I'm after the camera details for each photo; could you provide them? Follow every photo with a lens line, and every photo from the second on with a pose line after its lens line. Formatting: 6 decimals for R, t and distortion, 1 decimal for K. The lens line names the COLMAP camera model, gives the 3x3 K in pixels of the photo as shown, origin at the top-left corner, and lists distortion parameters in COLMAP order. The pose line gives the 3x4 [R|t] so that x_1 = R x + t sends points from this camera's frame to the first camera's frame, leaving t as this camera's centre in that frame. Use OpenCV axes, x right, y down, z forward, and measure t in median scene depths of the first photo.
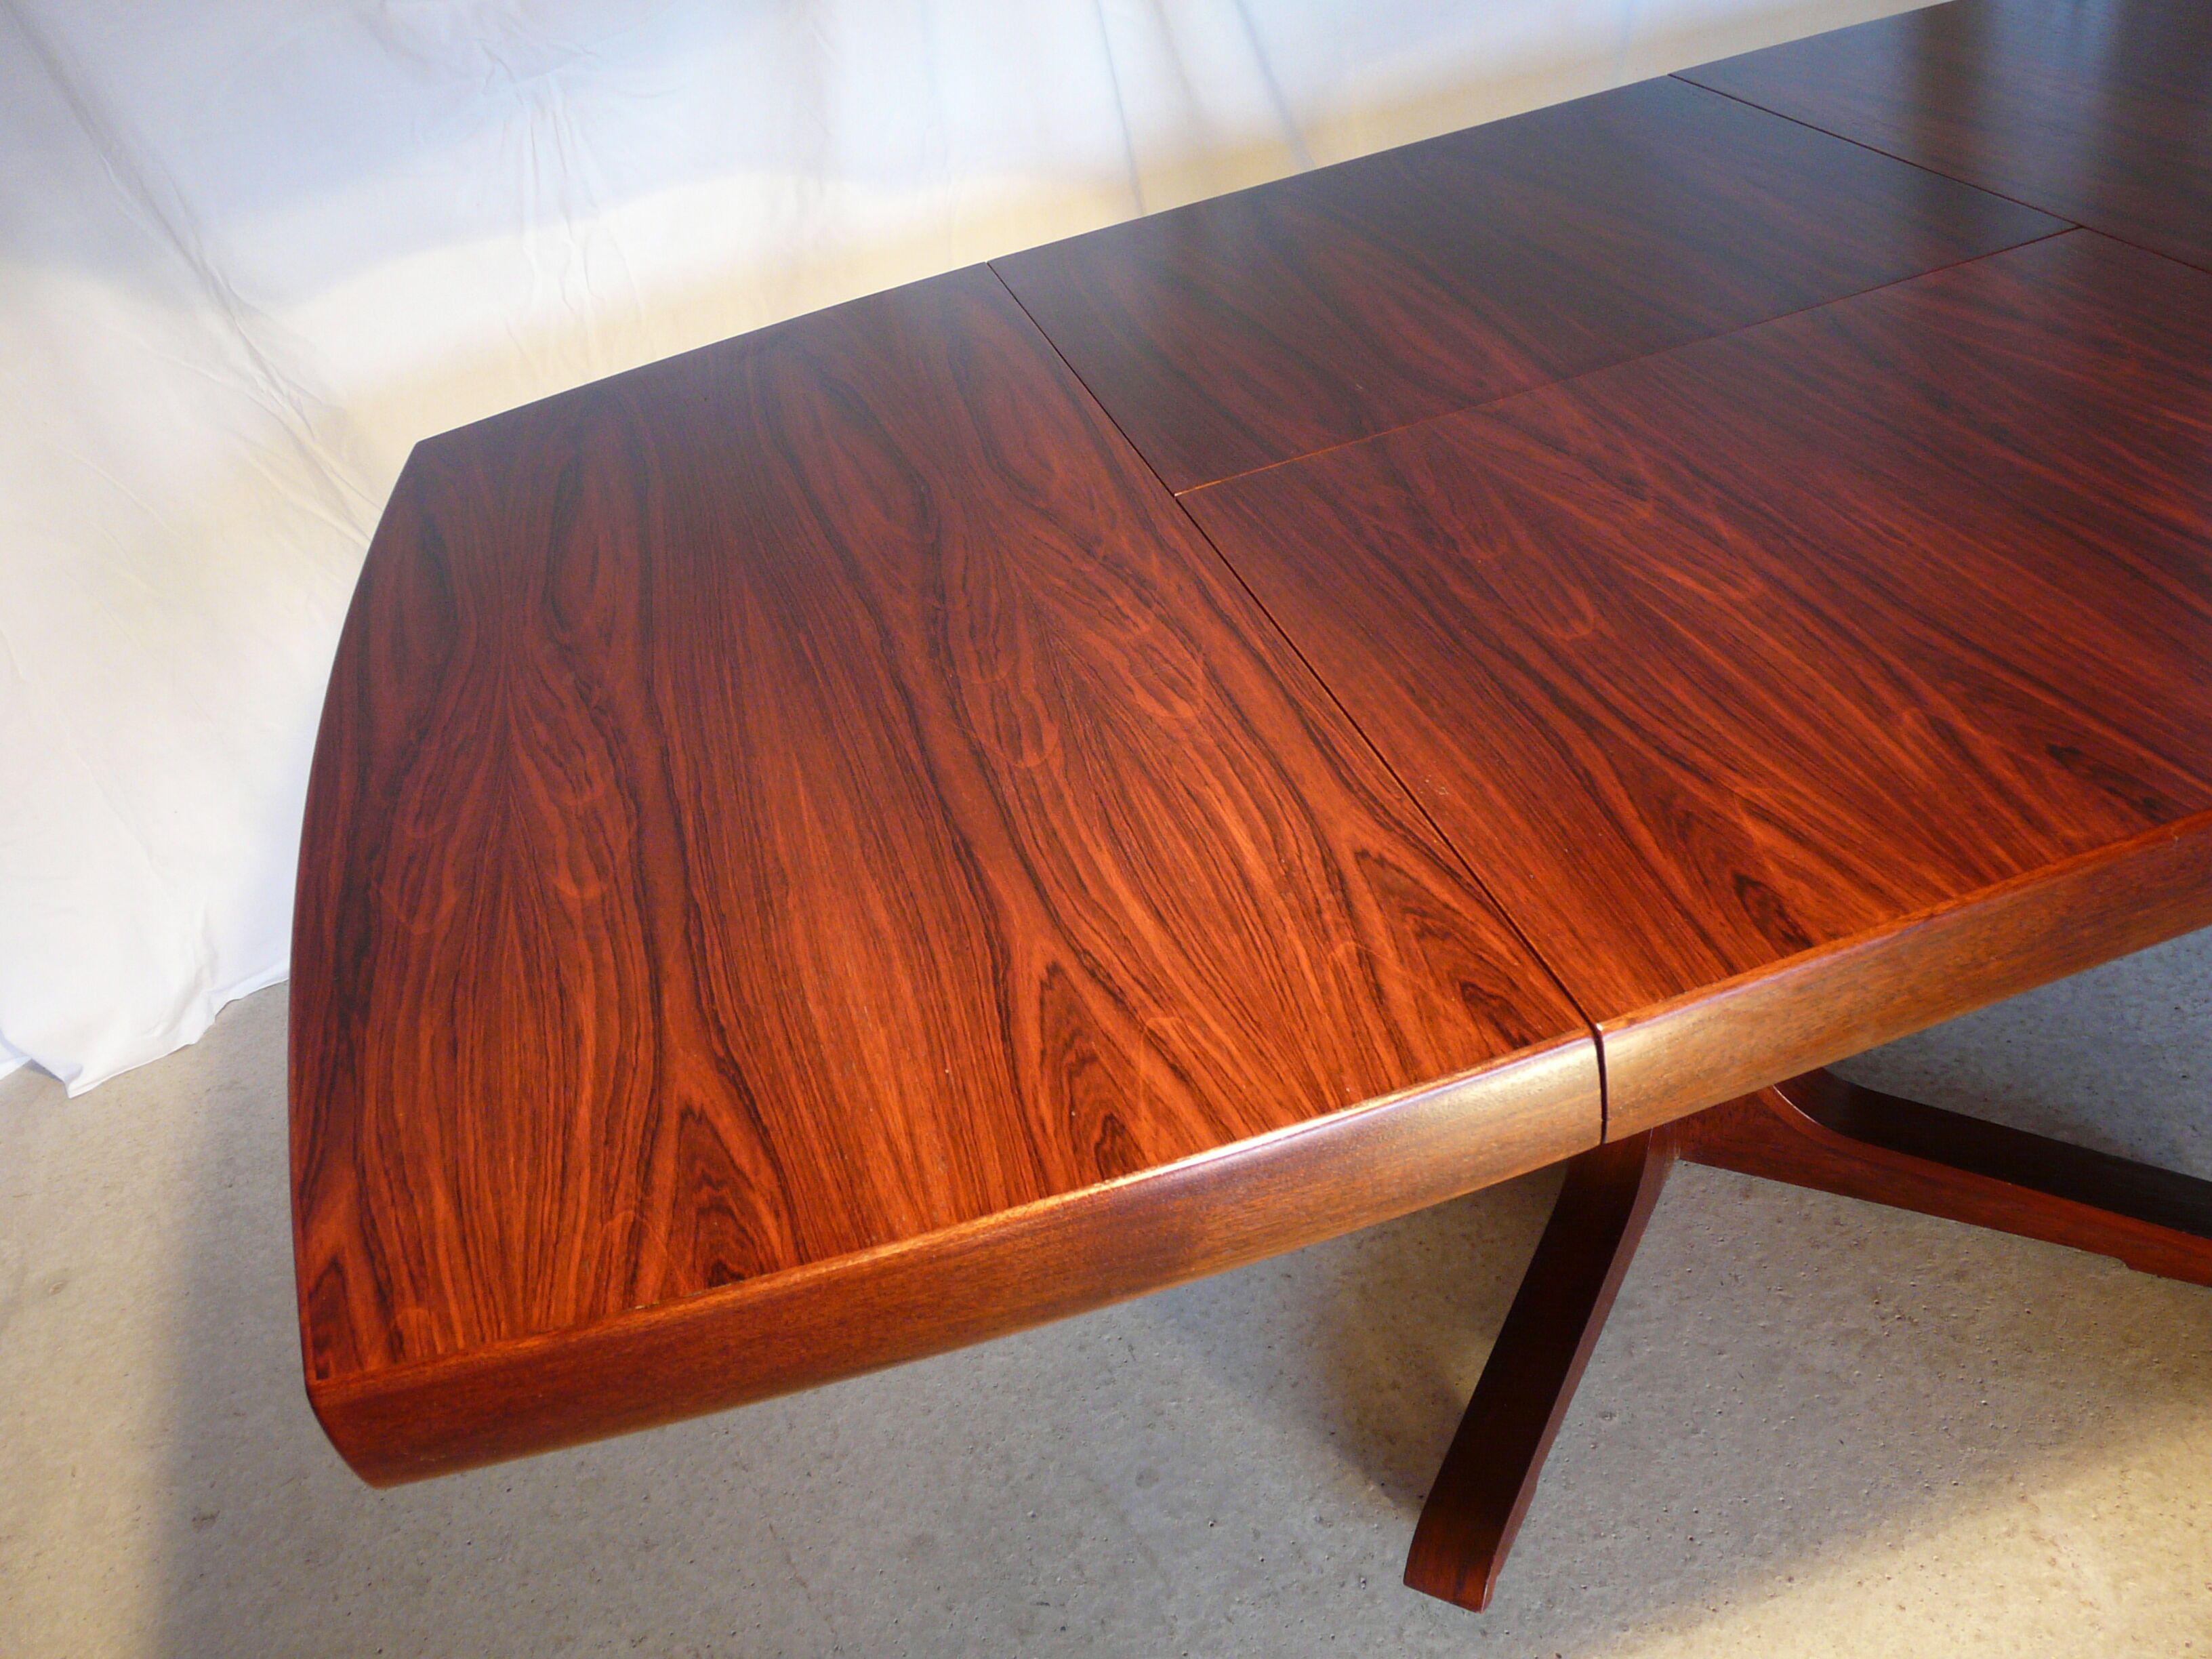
lens RADIAL K [[1906.2, 0, 1110.5], [0, 1906.2, 835.2], [0, 0, 1]] dist [-0.072299, 0.099508]
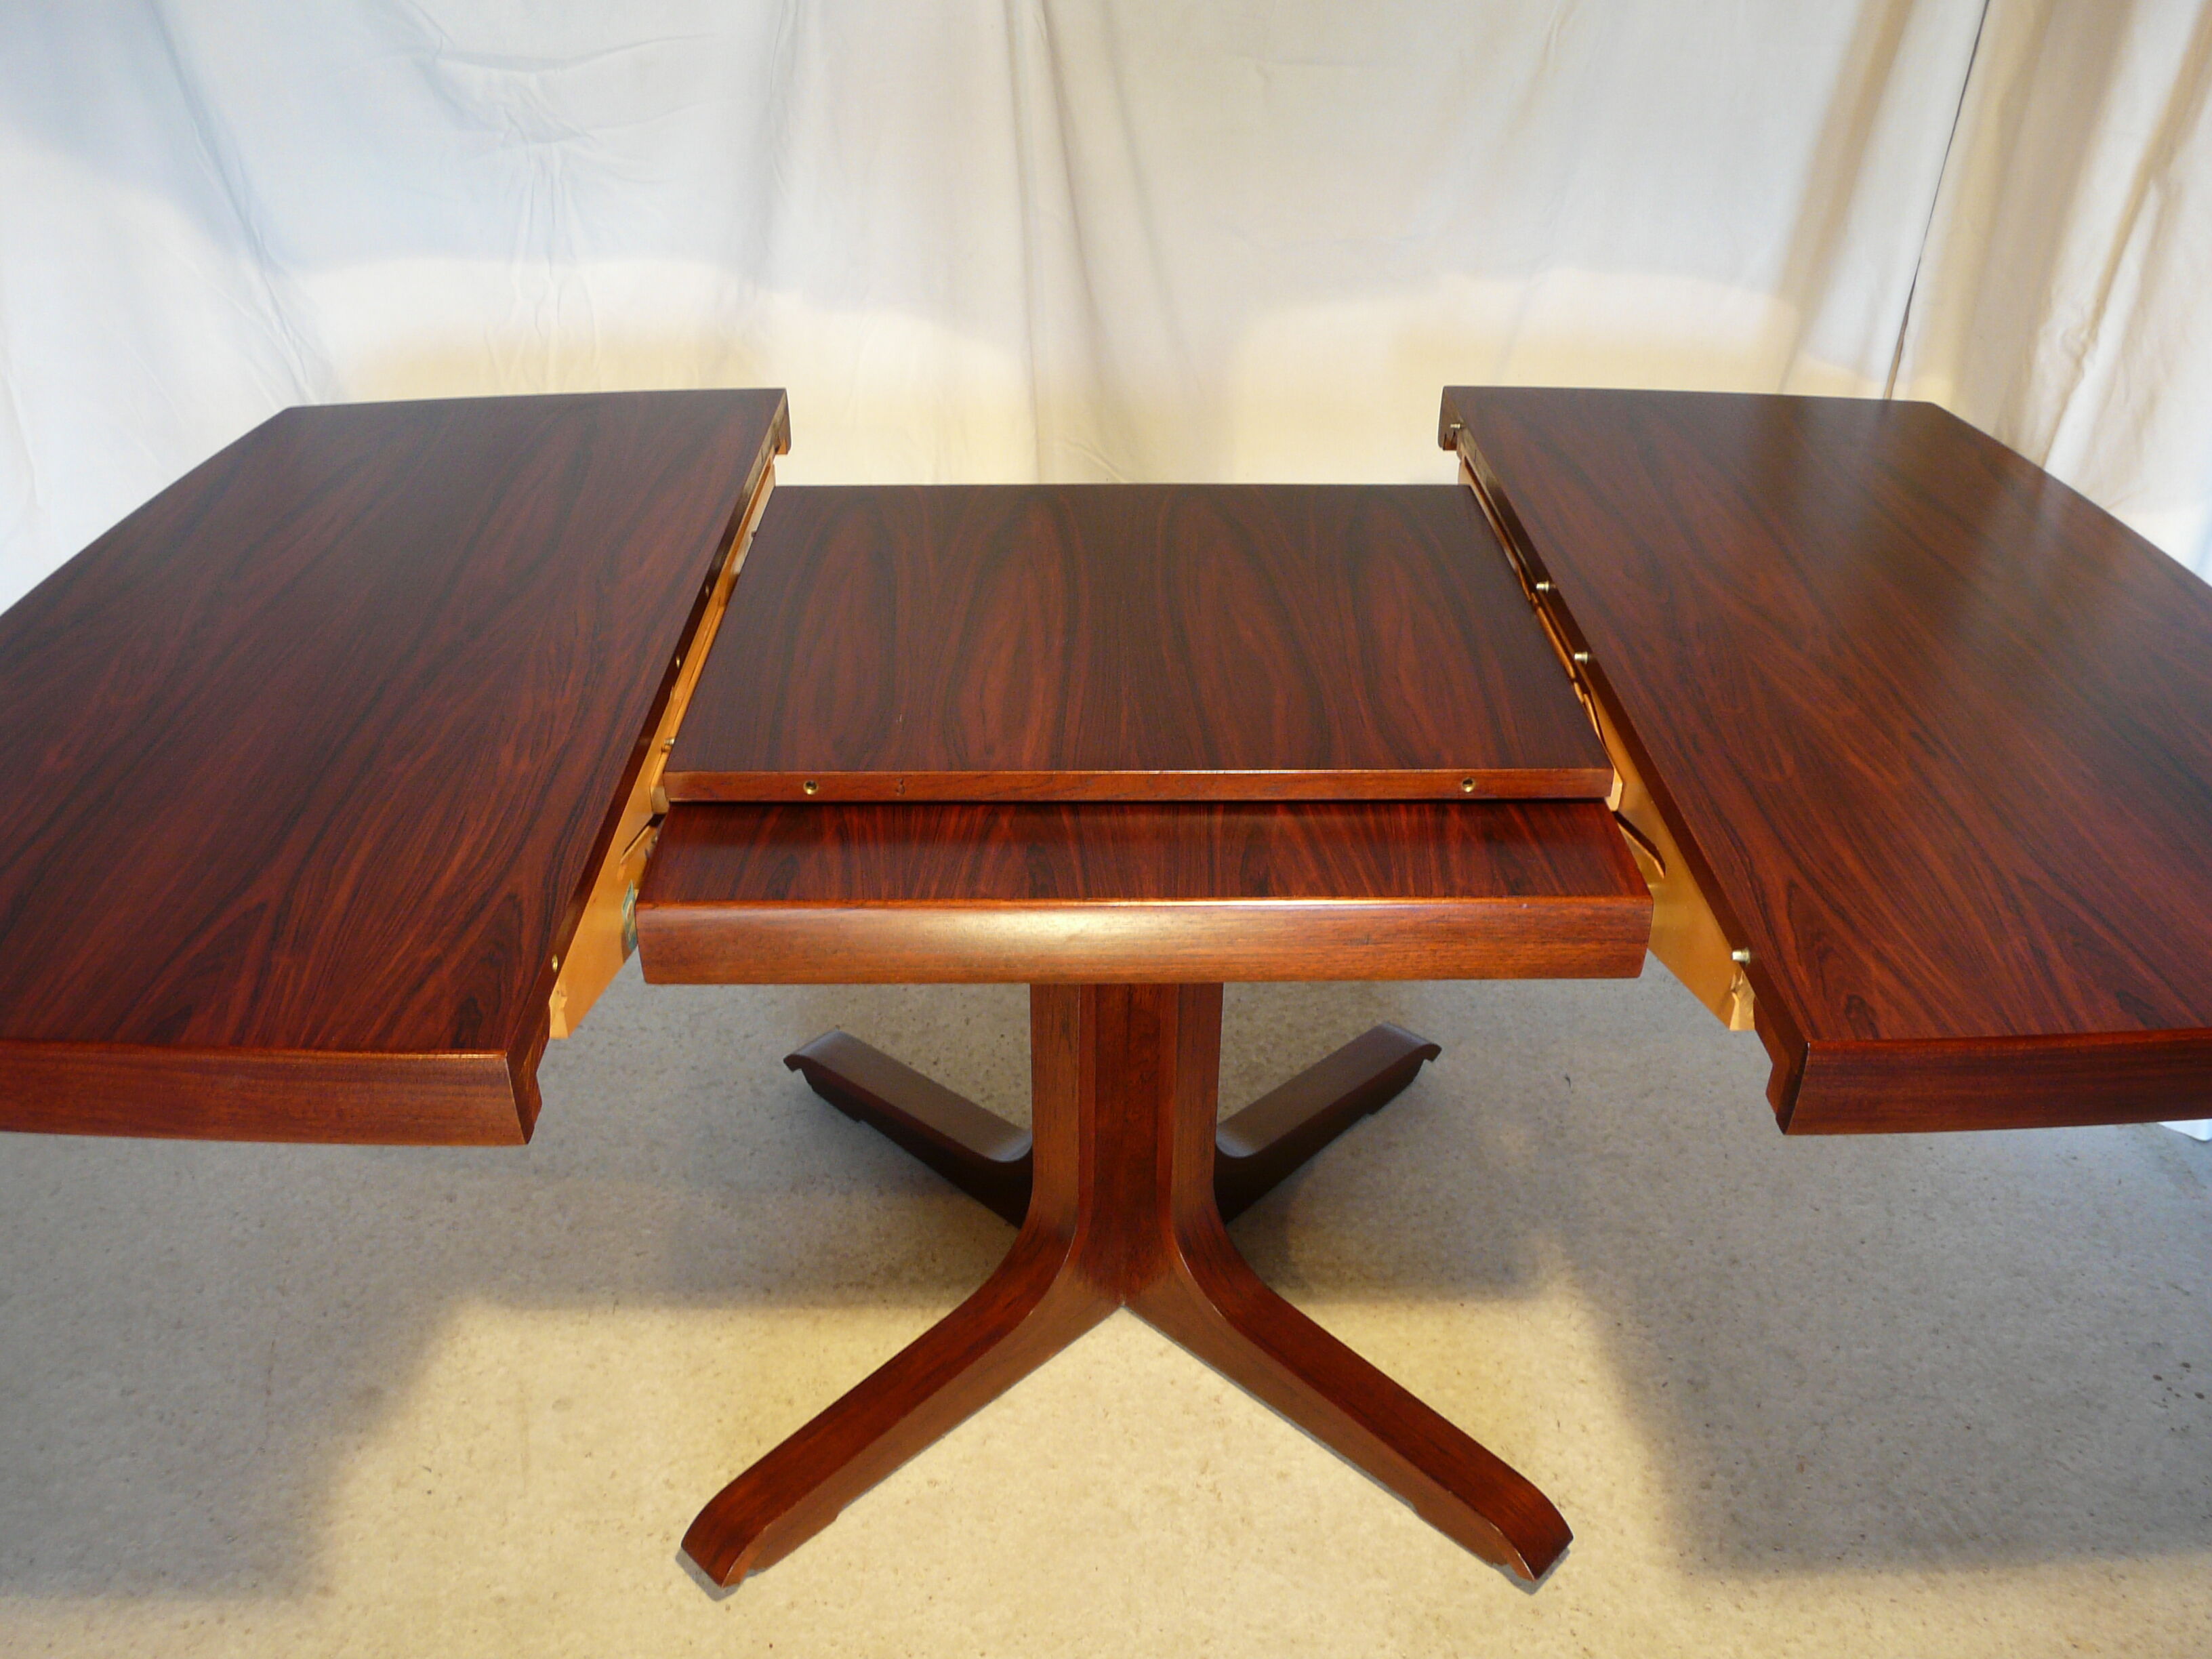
lens RADIAL K [[1906.2, 0, 1114.7], [0, 1906.2, 832.1], [0, 0, 1]] dist [-0.072299, 0.099508]
pose [[0.948630, 0.291315, -0.123437, 0.400408], [-0.297062, 0.954367, -0.030629, -0.069141], [0.108881, 0.065724, 0.991880, -0.157915]]
